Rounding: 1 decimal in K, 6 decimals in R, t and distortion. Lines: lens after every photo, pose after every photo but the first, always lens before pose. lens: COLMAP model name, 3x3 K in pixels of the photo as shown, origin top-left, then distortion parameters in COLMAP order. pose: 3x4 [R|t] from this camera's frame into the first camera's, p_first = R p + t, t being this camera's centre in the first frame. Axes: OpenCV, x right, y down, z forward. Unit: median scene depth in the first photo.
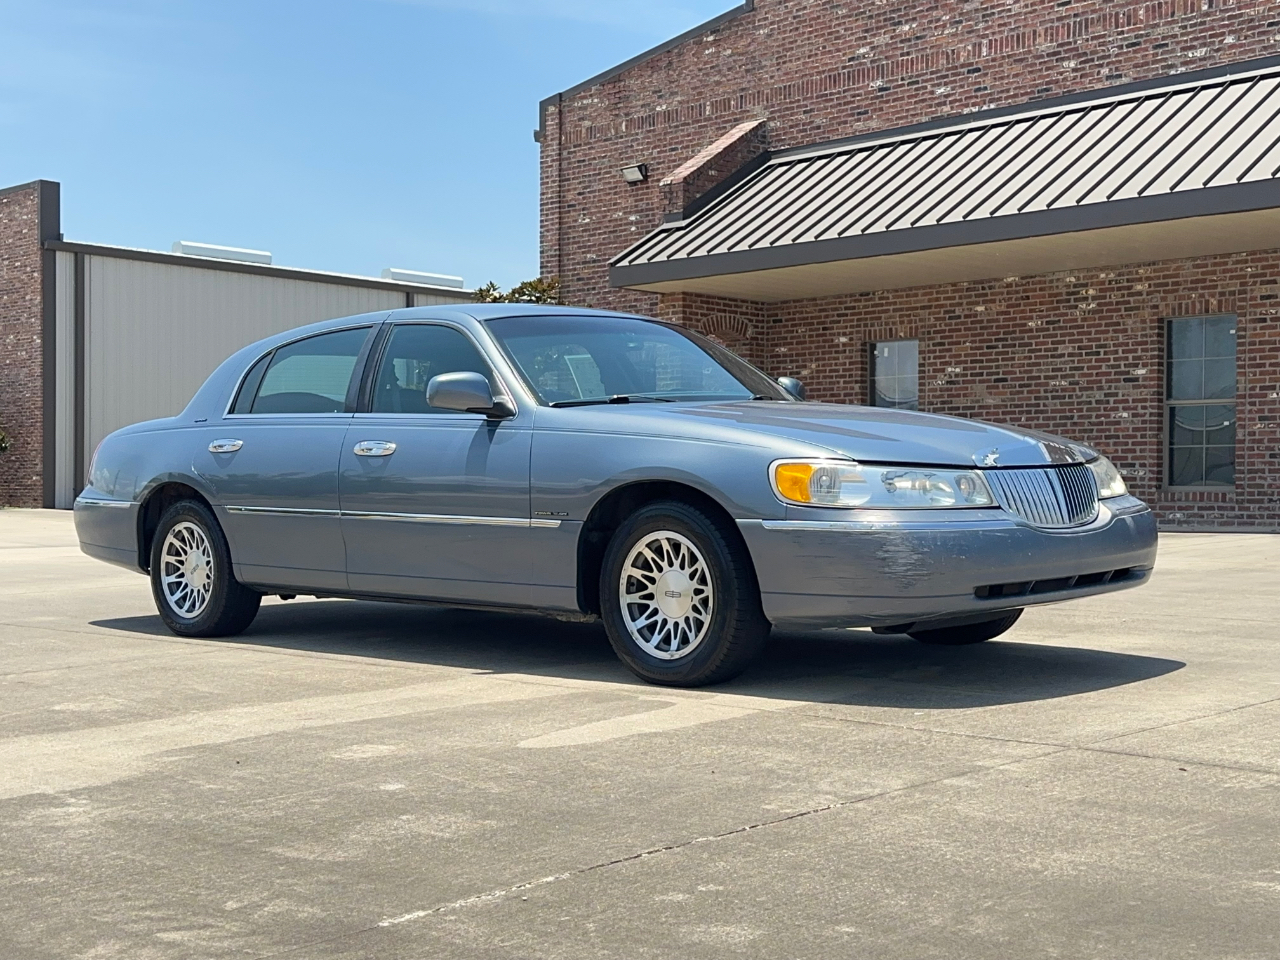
lens RADIAL K [[1727.2, 0, 640.6], [0, 1727.2, 485.6], [0, 0, 1]] dist [0.180377, -0.331264]
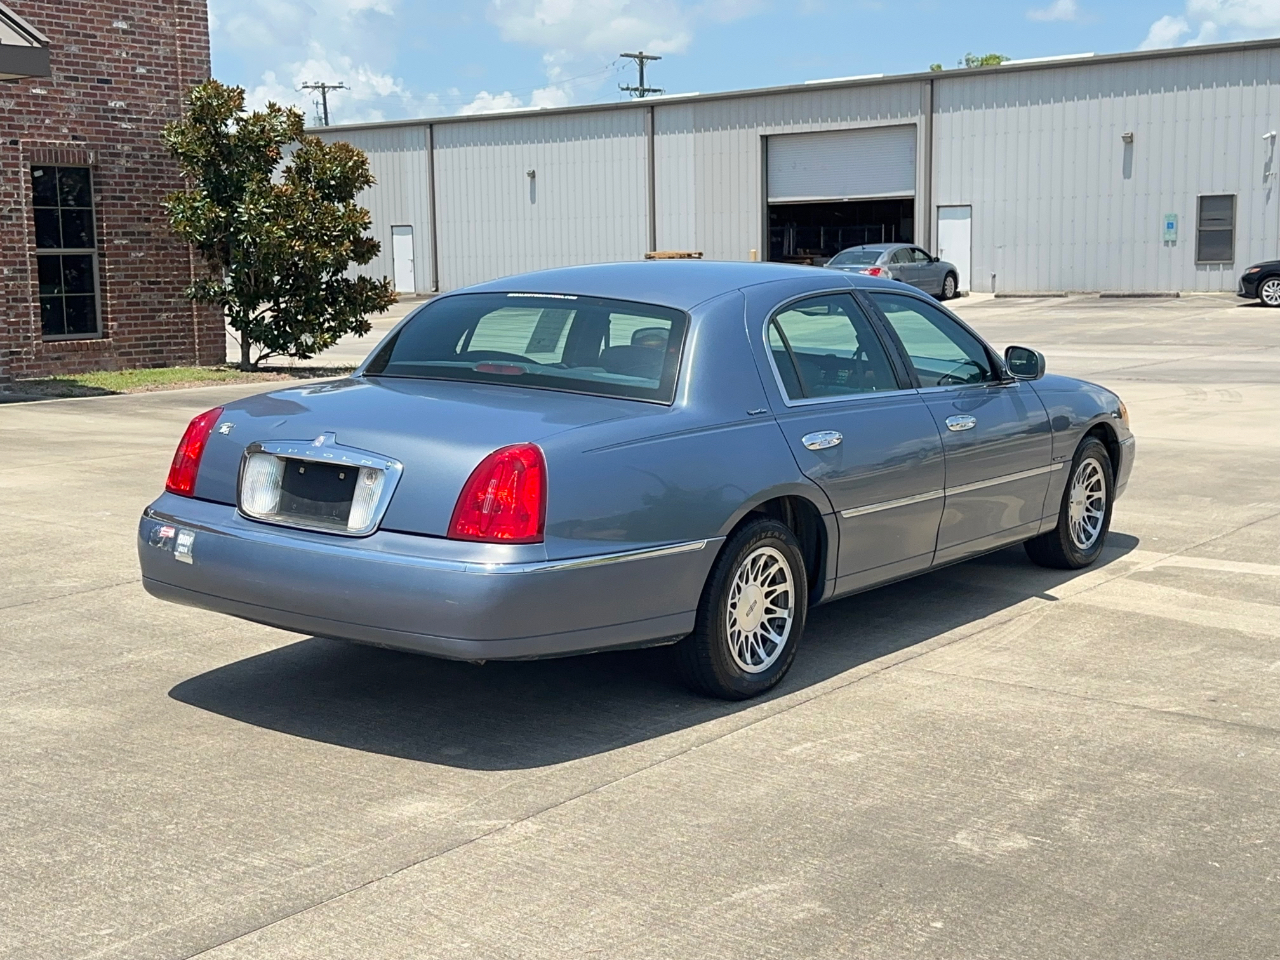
lens RADIAL K [[1741.7, 0, 644.5], [0, 1741.7, 485.0], [0, 0, 1]] dist [0.209335, -0.499147]
pose [[-0.147448, -0.128171, 0.980730, -0.396354], [0.008049, 0.991380, 0.130773, -0.042132], [-0.989037, 0.027176, -0.145145, 0.463877]]
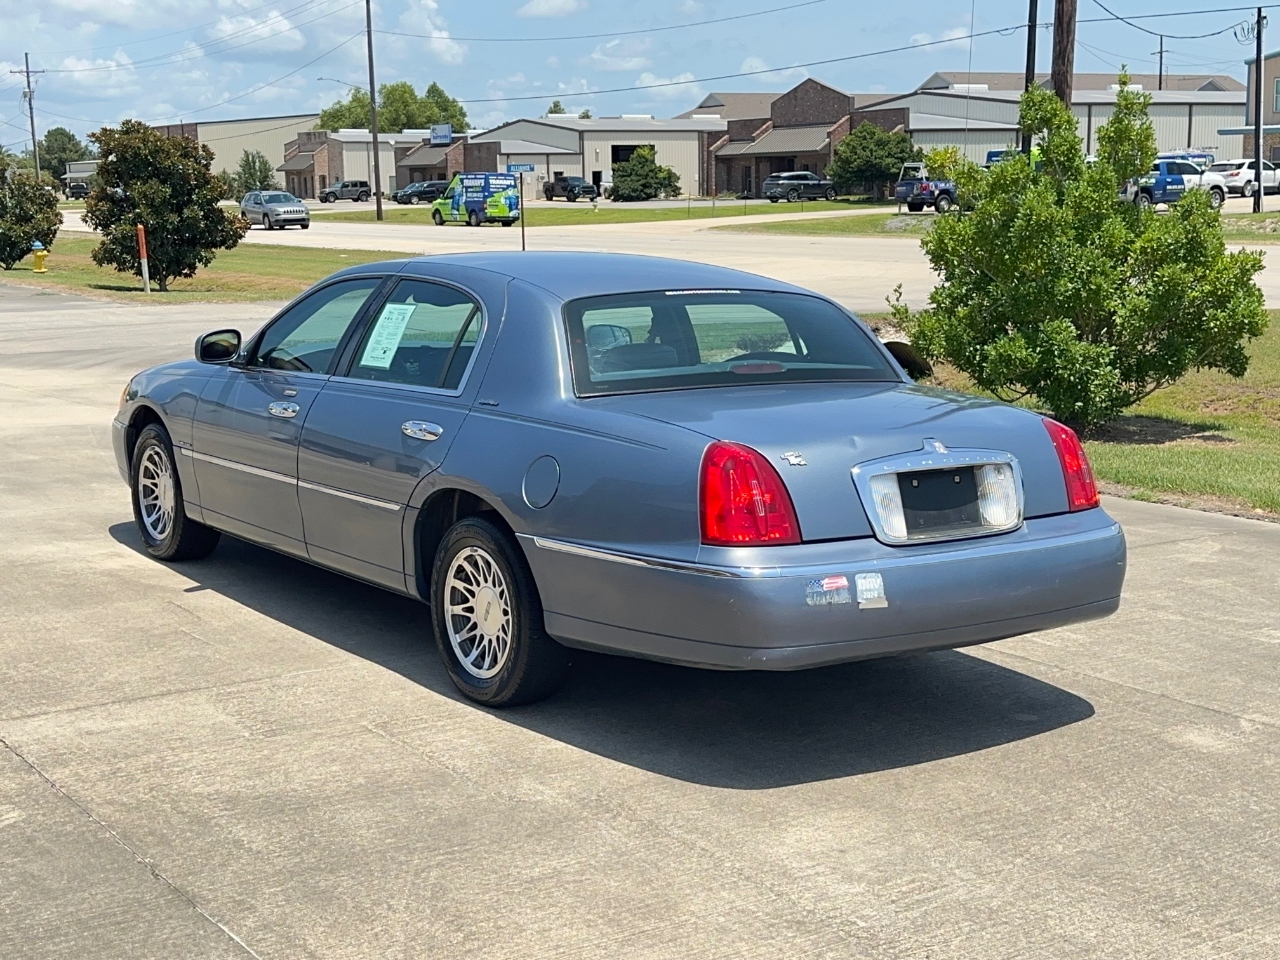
lens RADIAL K [[1741.2, 0, 638.3], [0, 1741.2, 481.7], [0, 0, 1]] dist [0.182343, -0.364281]
pose [[-0.982934, -0.018924, 0.182983, -0.118466], [0.010756, 0.987081, 0.159859, -0.051084], [-0.183645, 0.159099, -0.970032, 0.742439]]
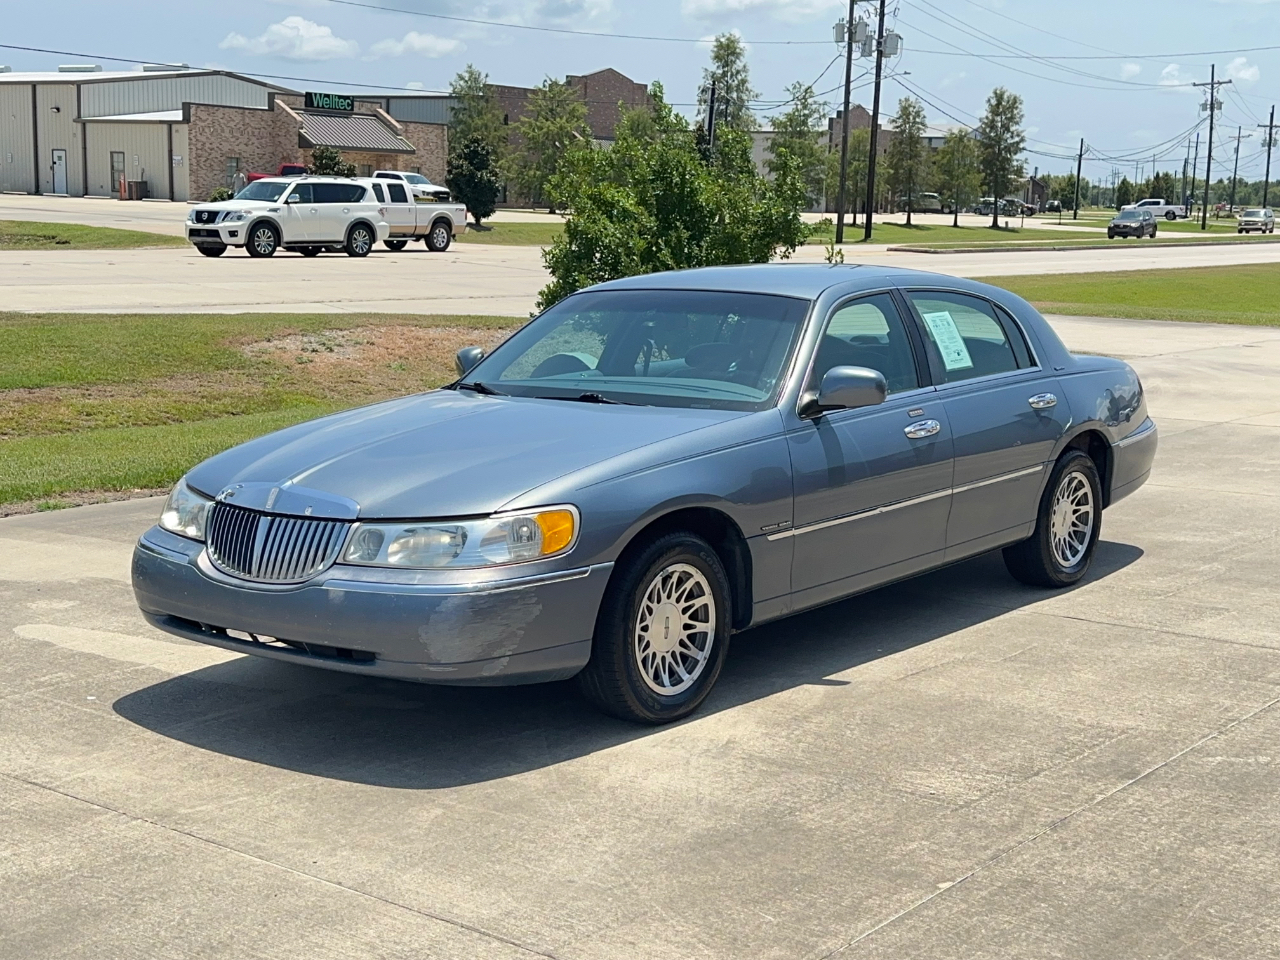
lens RADIAL K [[1741.2, 0, 638.3], [0, 1741.2, 481.7], [0, 0, 1]] dist [0.182343, -0.364281]
pose [[0.107268, 0.161453, -0.981033, 0.347422], [-0.024504, 0.986856, 0.159732, -0.054000], [0.993928, 0.006905, 0.109814, 0.323042]]
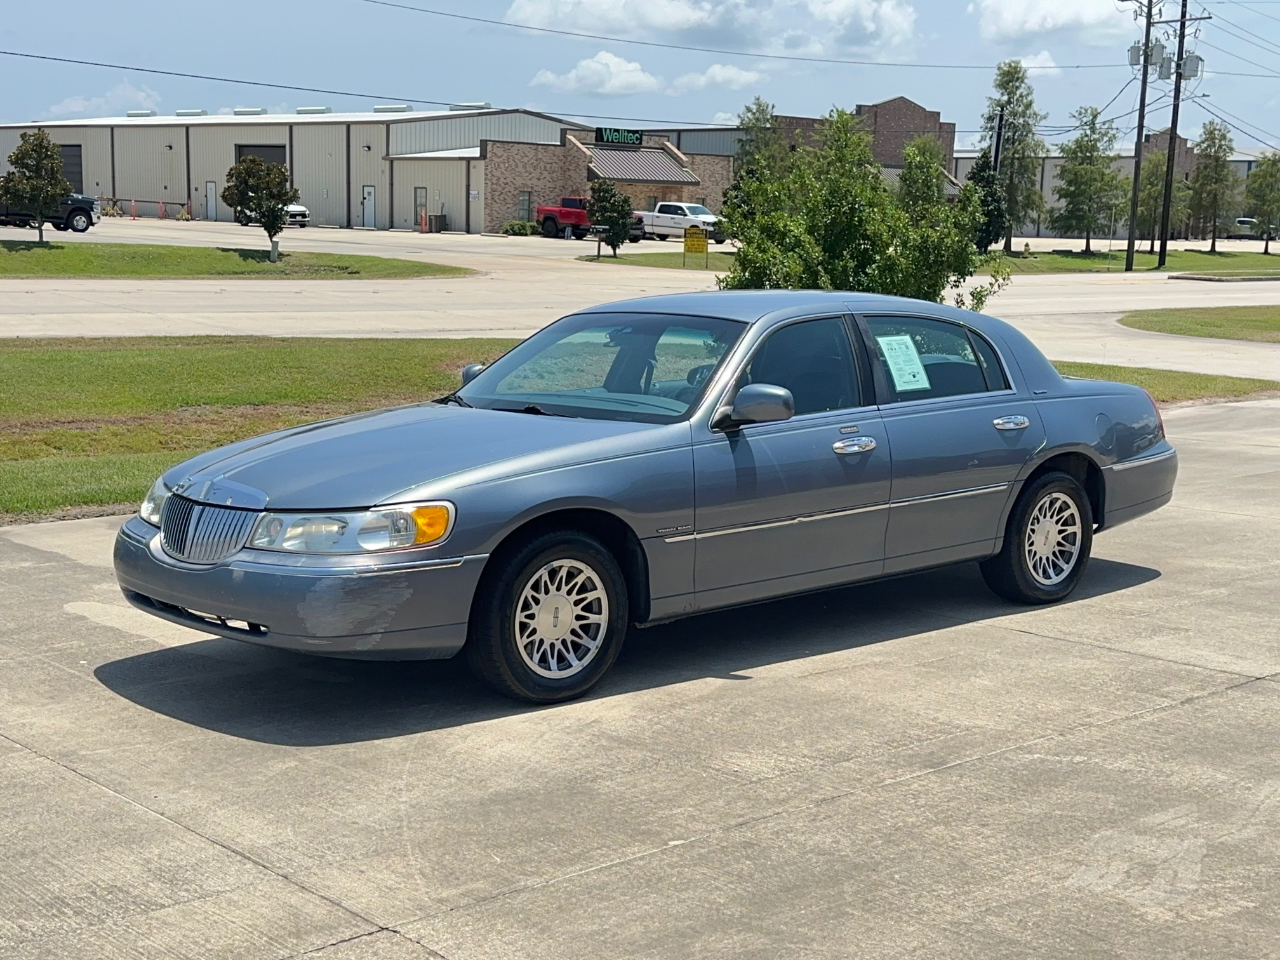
lens RADIAL K [[1741.2, 0, 638.3], [0, 1741.2, 481.7], [0, 0, 1]] dist [0.182343, -0.364281]
pose [[-0.067952, 0.145871, -0.986967, 0.378807], [-0.021822, 0.988800, 0.147644, -0.056023], [0.997450, 0.031571, -0.064008, 0.394995]]
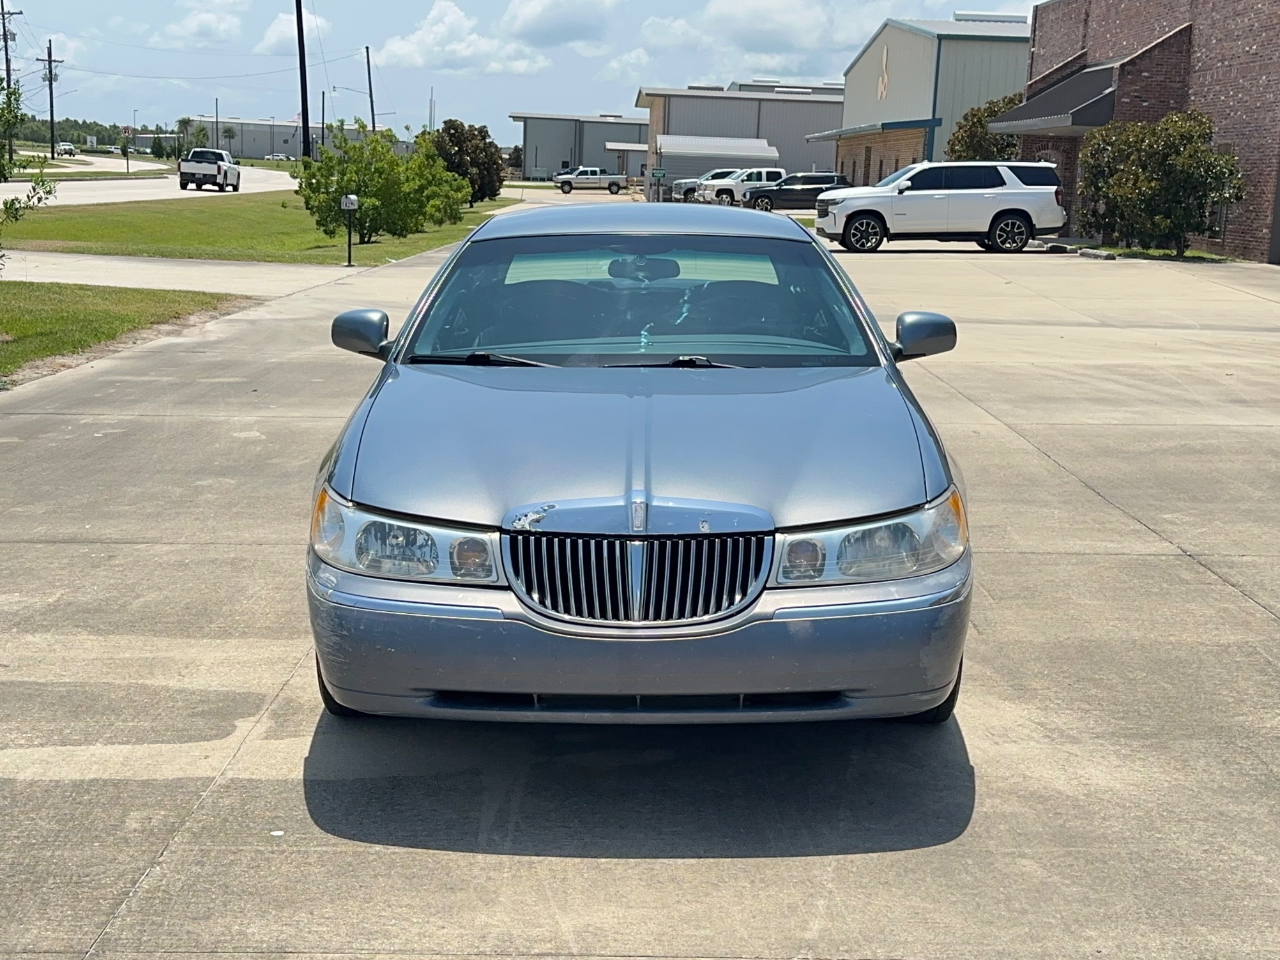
lens RADIAL K [[1741.2, 0, 638.3], [0, 1741.2, 481.7], [0, 0, 1]] dist [0.182343, -0.364281]
pose [[0.696289, 0.150155, -0.701879, 0.216865], [-0.037128, 0.984099, 0.173699, -0.046699], [0.716800, -0.094886, 0.690792, 0.149457]]
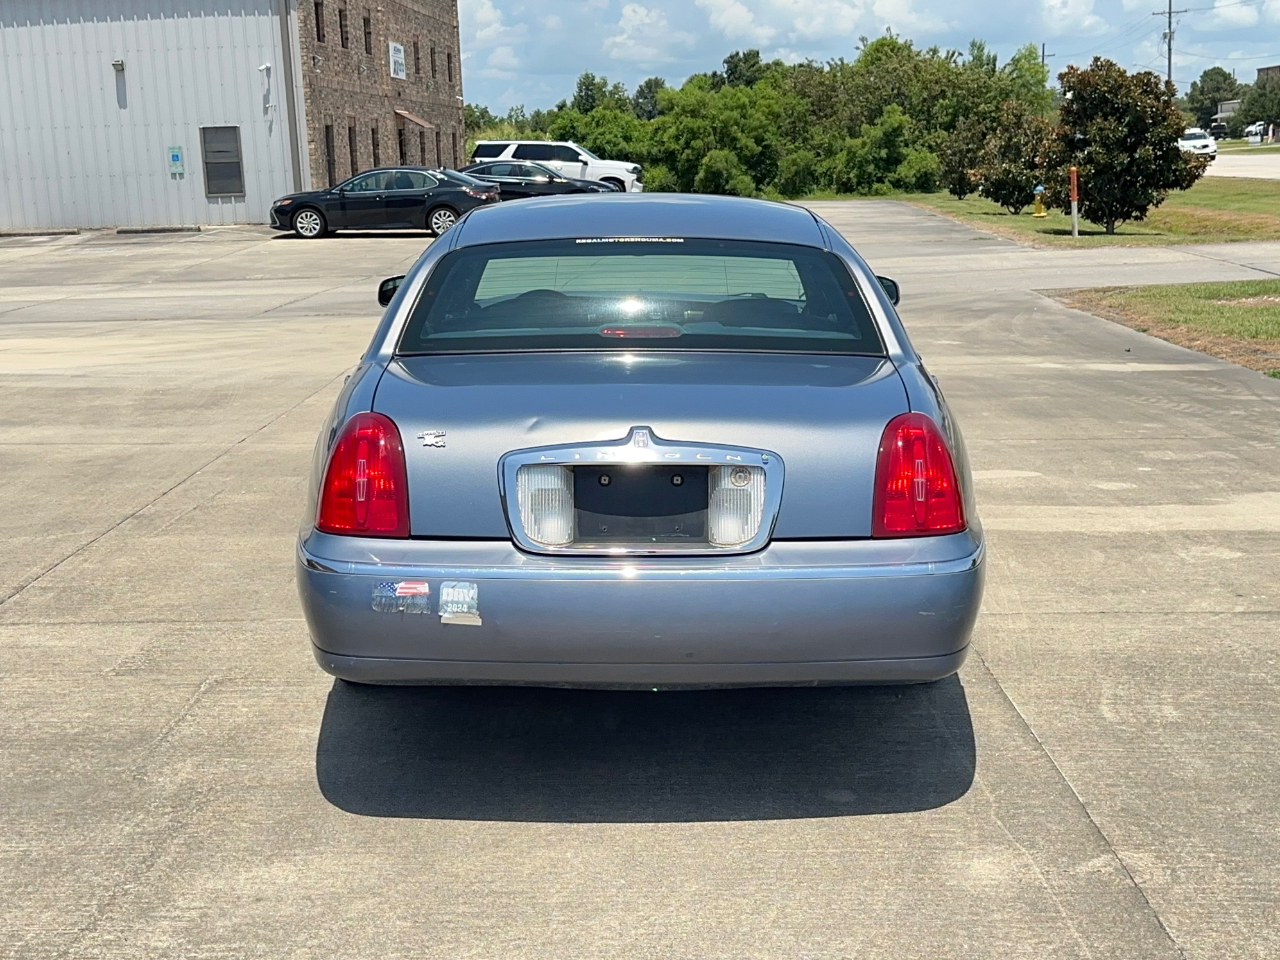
lens RADIAL K [[1761.9, 0, 640.0], [0, 1761.9, 480.0], [0, 0, 1]] dist [0.189403, -0.437962]
pose [[-0.696616, -0.103637, 0.709920, -0.268037], [0.032186, 0.984001, 0.175232, -0.045859], [-0.716722, 0.144919, -0.682135, 0.622099]]
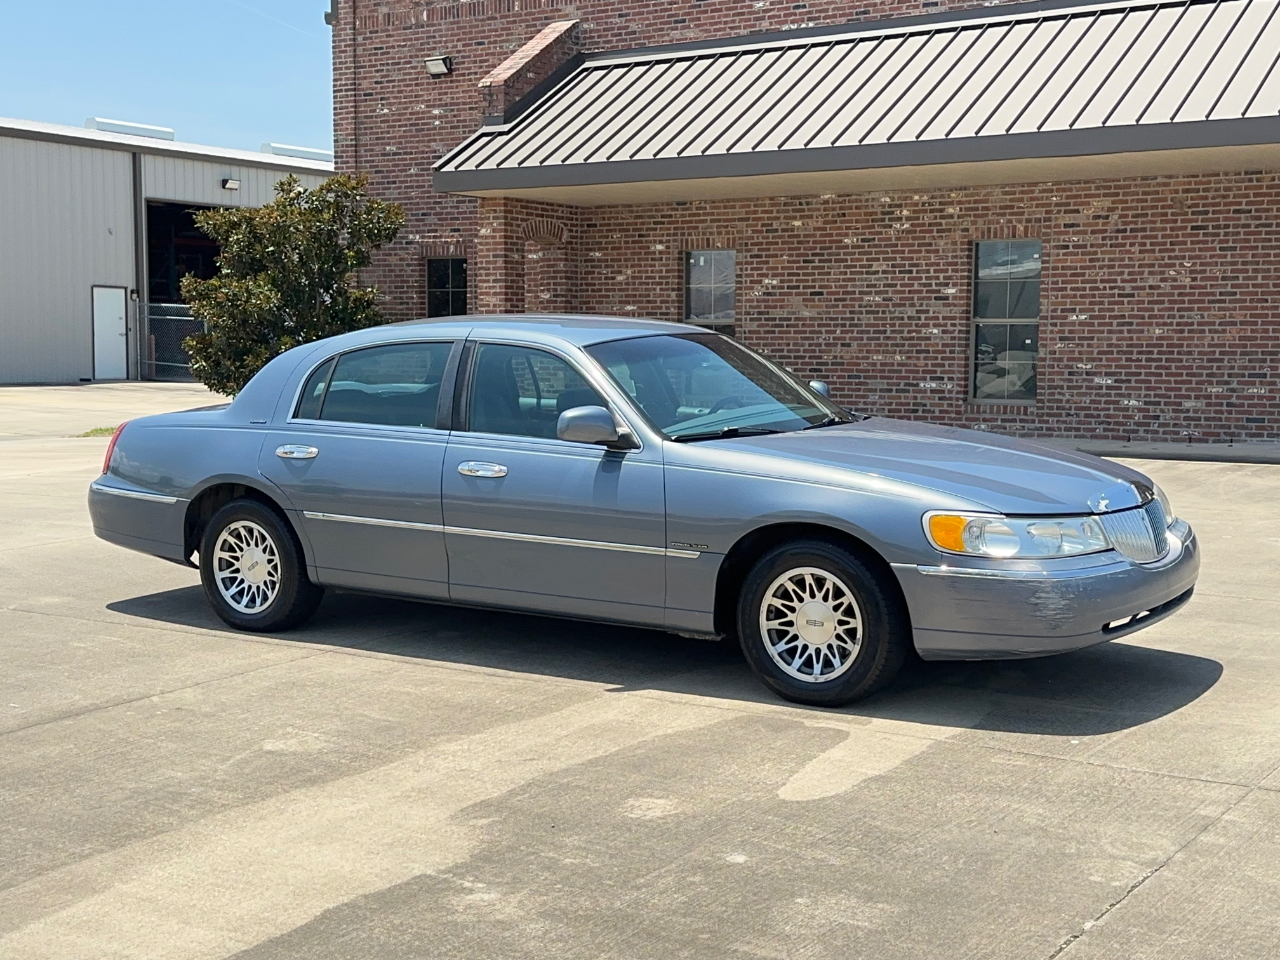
lens RADIAL K [[1741.2, 0, 638.3], [0, 1741.2, 481.7], [0, 0, 1]] dist [0.182343, -0.364281]
pose [[0.983841, -0.010340, 0.178748, -0.086946], [-0.004958, 0.996375, 0.084926, -0.036366], [-0.178978, -0.084440, 0.980223, -0.020715]]
